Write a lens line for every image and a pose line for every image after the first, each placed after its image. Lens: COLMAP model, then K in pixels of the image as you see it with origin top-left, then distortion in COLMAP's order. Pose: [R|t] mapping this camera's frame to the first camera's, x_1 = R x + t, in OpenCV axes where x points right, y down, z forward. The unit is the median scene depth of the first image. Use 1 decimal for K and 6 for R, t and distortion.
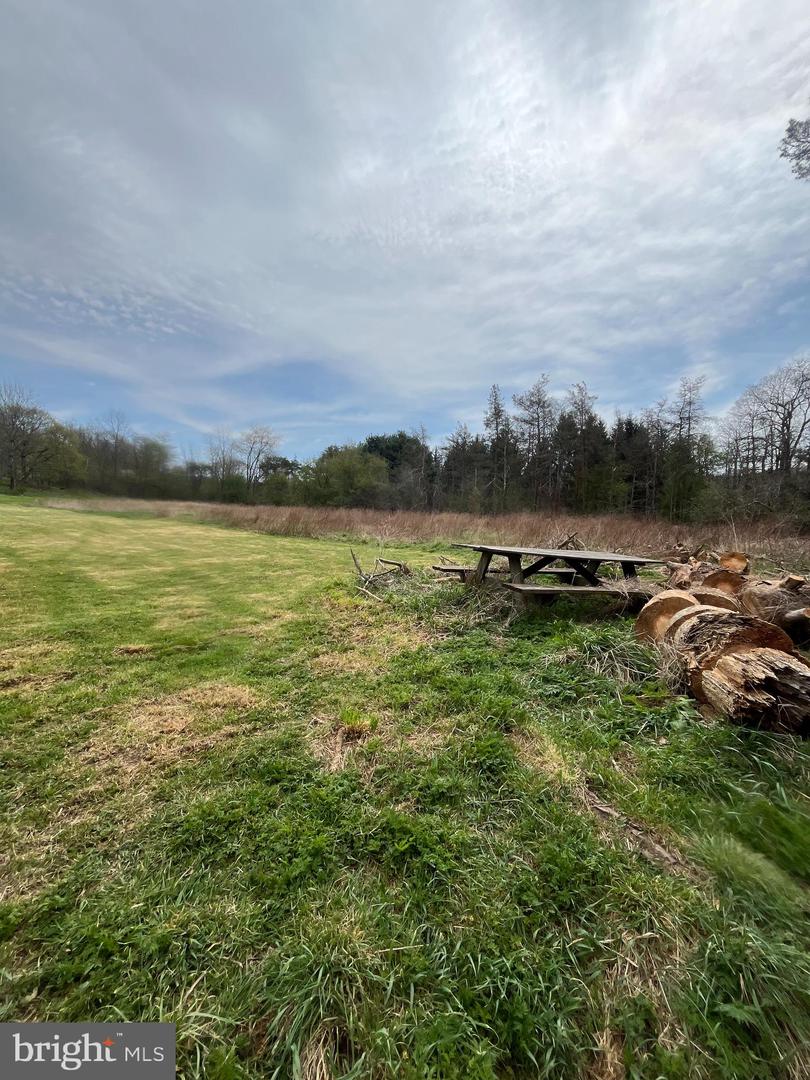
lens RADIAL K [[434.8, 0, 404.0], [0, 434.8, 537.2], [0, 0, 1]] dist [-0.001528, 0.000495]
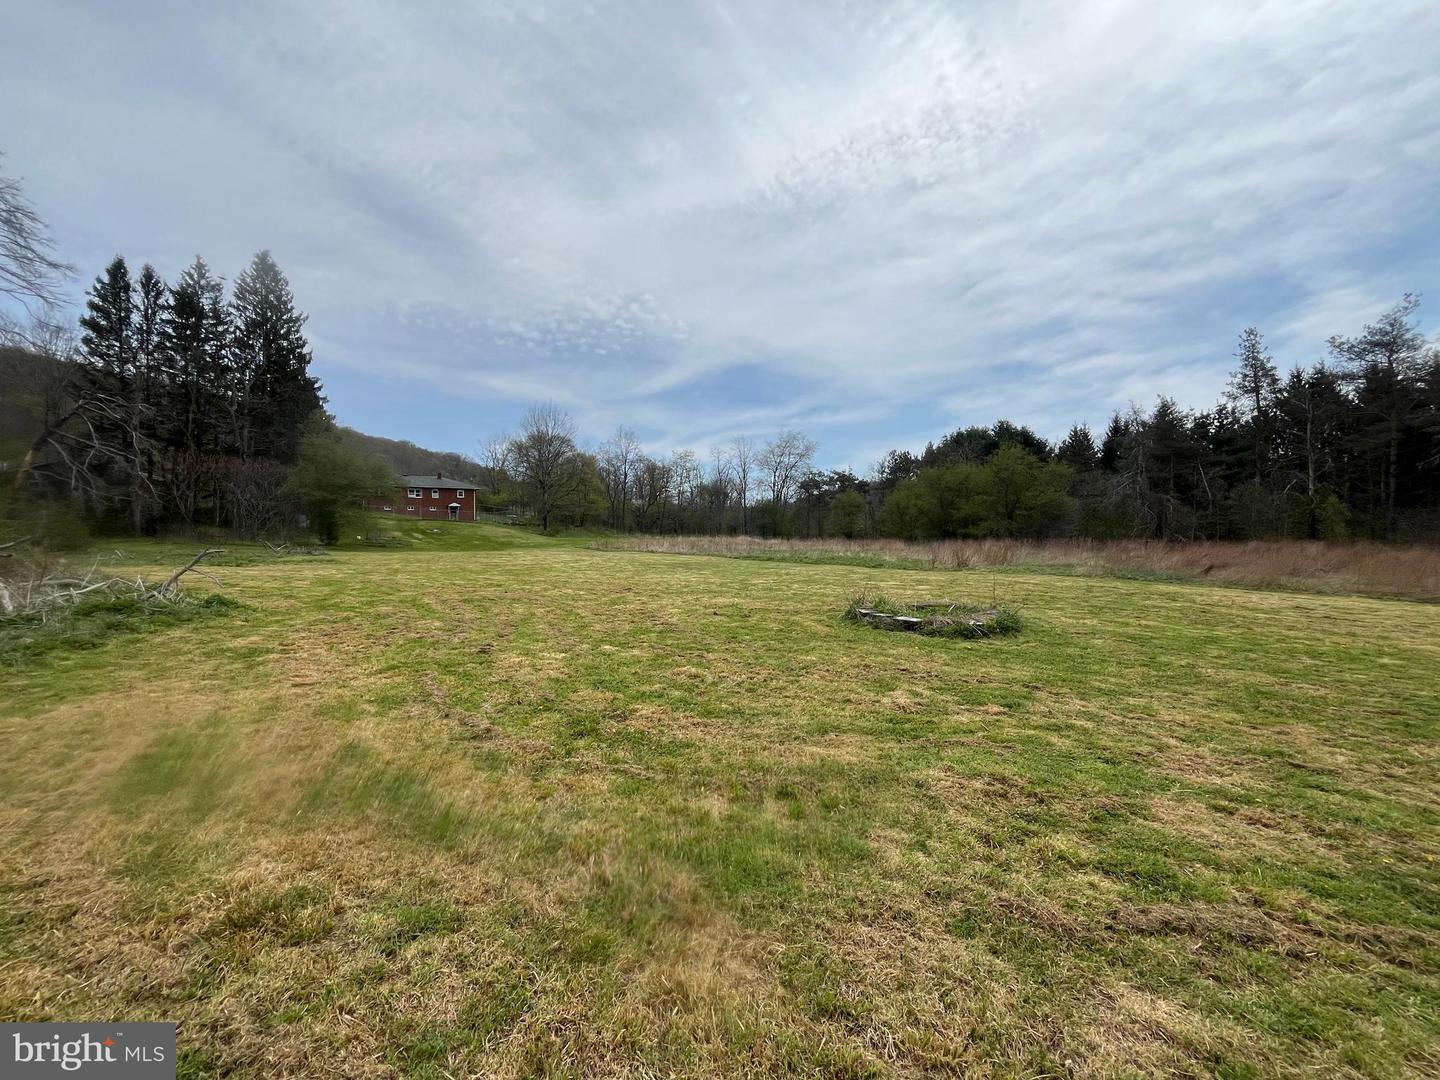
lens RADIAL K [[508.7, 0, 684.2], [0, 508.7, 512.1], [0, 0, 1]] dist [-0.023683, -0.000145]
pose [[0.962033, -0.054178, -0.267503, -0.999852], [0.026333, 0.993953, -0.106606, -0.081817], [0.271661, 0.095515, 0.957642, 0.299155]]
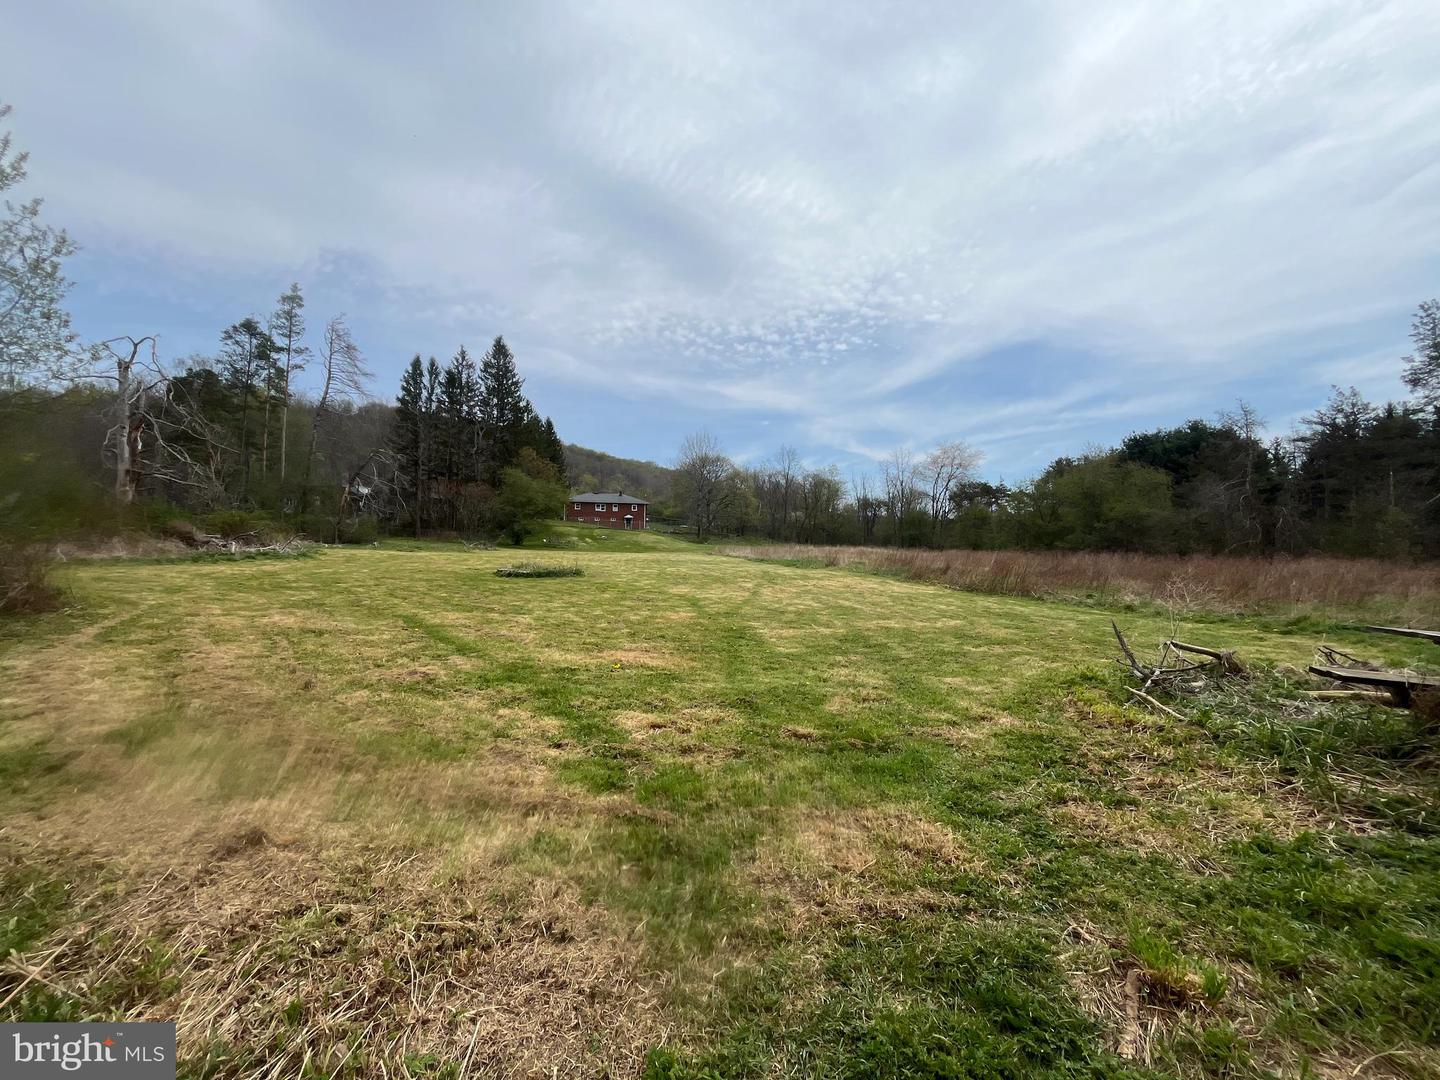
lens RADIAL K [[579.7, 0, 722.8], [0, 579.7, 548.8], [0, 0, 1]] dist [-0.001528, 0.000495]
pose [[0.770655, -0.017342, -0.637017, -0.019678], [-0.030392, 0.997492, -0.063923, -0.004627], [0.636527, 0.068623, 0.768195, 0.025208]]
